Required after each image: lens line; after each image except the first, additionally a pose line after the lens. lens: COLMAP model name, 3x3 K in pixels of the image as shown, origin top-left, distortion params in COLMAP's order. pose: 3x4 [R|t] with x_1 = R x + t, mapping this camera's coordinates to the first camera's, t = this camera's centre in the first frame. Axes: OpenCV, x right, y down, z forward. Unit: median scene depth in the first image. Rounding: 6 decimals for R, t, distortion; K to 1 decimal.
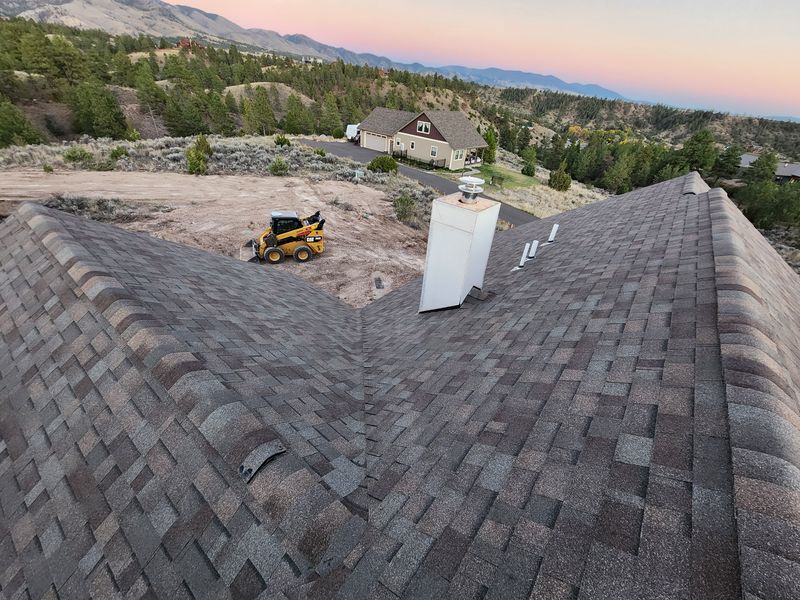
lens RADIAL K [[328.0, 0, 408.1], [0, 328.0, 302.5], [0, 0, 1]] dist [0.001448, -0.002000]
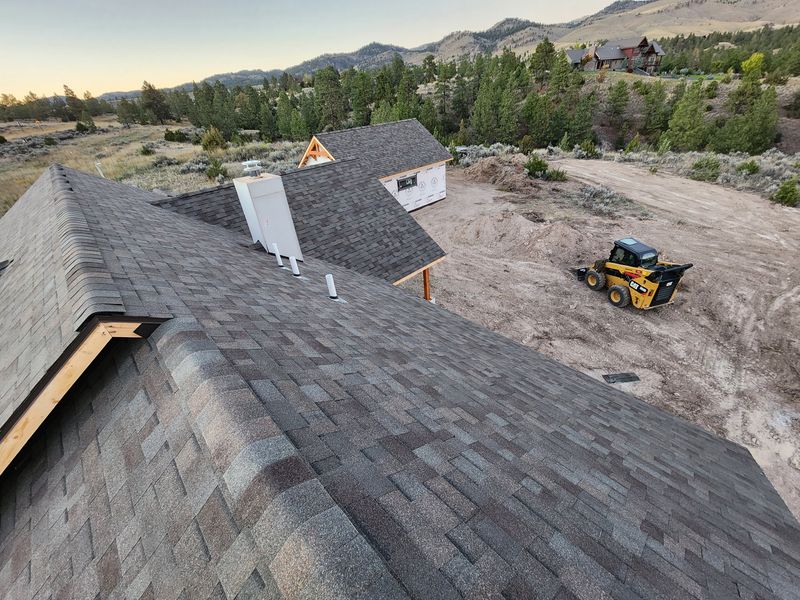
lens RADIAL K [[328.0, 0, 407.6], [0, 328.0, 303.5], [0, 0, 1]] dist [0.001448, -0.002000]
pose [[-0.132331, 0.471244, -0.872019, 1.268733], [-0.497856, 0.729133, 0.469578, -0.714512], [0.857104, 0.496280, 0.138124, 1.293049]]
